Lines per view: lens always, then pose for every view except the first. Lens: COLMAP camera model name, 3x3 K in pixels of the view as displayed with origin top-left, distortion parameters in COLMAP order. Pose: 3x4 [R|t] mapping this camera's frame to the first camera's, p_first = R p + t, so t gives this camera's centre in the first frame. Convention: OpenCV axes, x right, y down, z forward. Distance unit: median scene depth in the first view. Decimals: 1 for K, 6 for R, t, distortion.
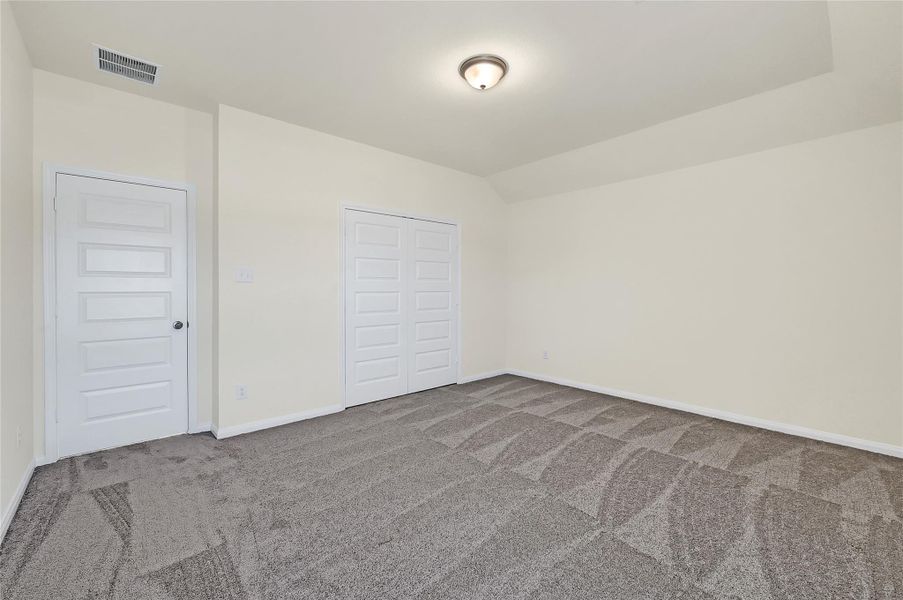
lens RADIAL K [[376.6, 0, 450.9], [0, 376.6, 290.2], [0, 0, 1]] dist [0.000738, 0.000061]
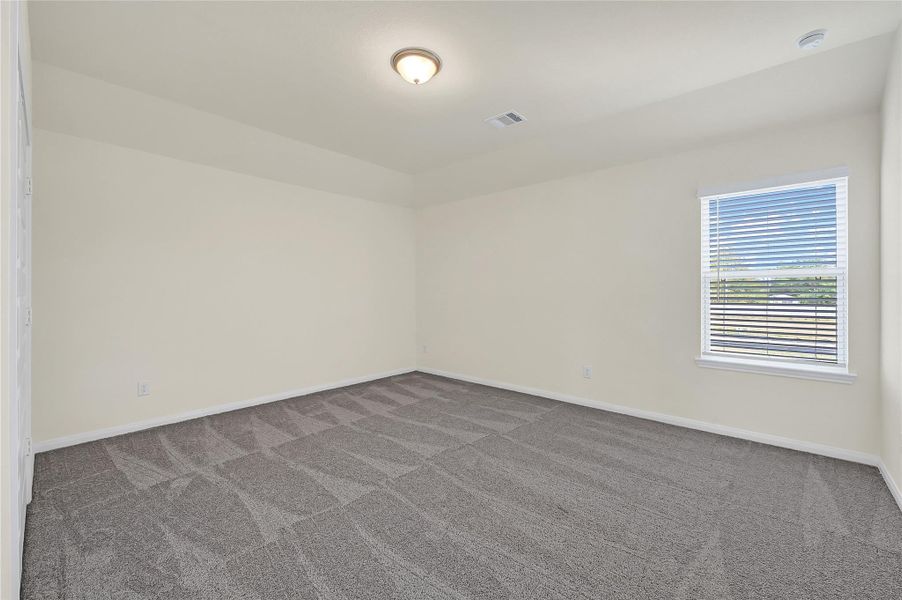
lens RADIAL K [[389.8, 0, 450.0], [0, 389.8, 287.0], [0, 0, 1]] dist [-0.000583, -0.000116]
pose [[-0.094588, -0.003291, 0.995511, -0.736301], [0.013793, 0.999894, 0.004616, -0.010886], [-0.995421, 0.014167, -0.094532, 0.796406]]
